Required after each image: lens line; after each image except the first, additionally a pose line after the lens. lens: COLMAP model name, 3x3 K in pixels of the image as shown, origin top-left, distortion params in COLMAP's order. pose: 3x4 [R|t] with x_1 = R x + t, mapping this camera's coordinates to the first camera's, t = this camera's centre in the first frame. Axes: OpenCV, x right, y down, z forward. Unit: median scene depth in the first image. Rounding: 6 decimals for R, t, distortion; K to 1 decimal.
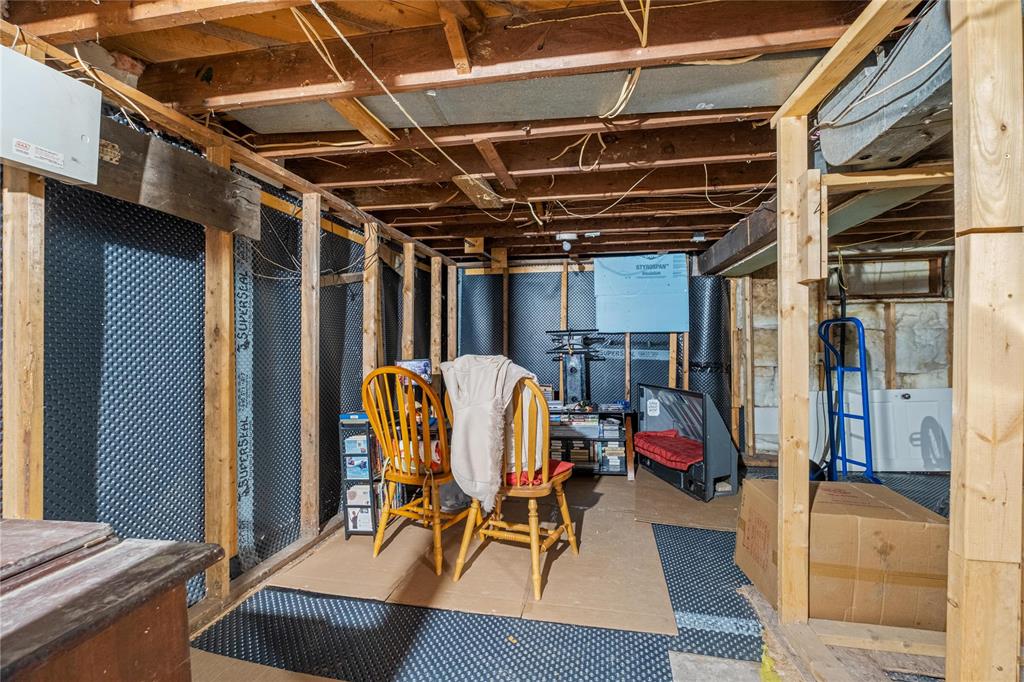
lens RADIAL K [[446.7, 0, 507.8], [0, 446.7, 341.1], [0, 0, 1]] dist [-0.002086, -0.000250]
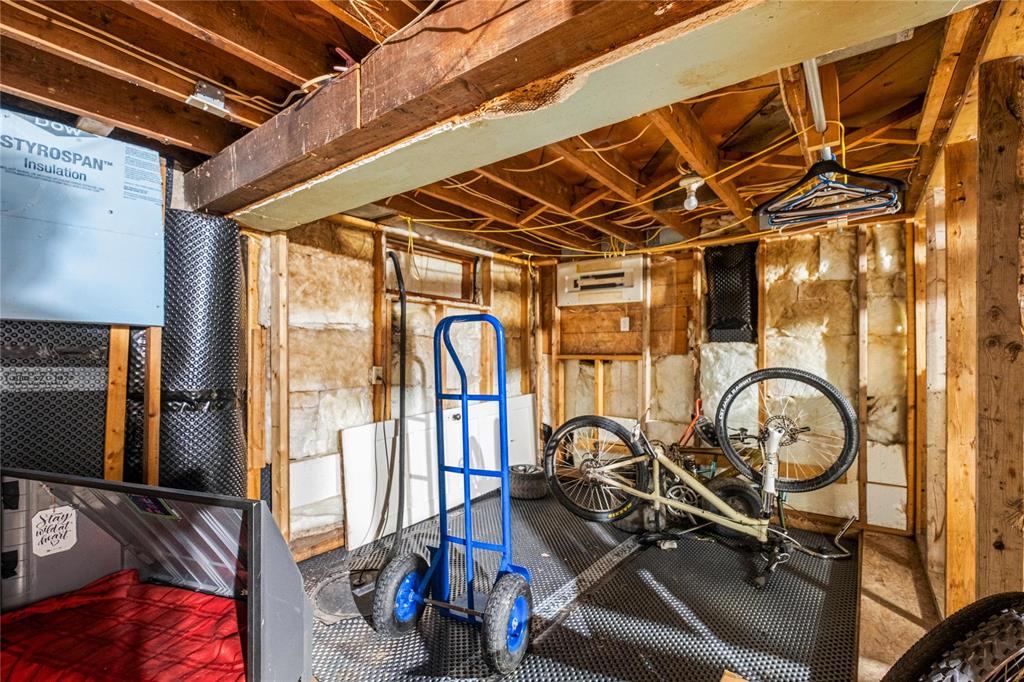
lens RADIAL K [[457.0, 0, 513.3], [0, 457.0, 351.9], [0, 0, 1]] dist [-0.002561, -0.000703]
pose [[0.459270, 0.009415, 0.888247, 0.160061], [-0.015778, 0.999873, -0.002440, 0.000814], [-0.888157, -0.012895, 0.459360, 0.478476]]
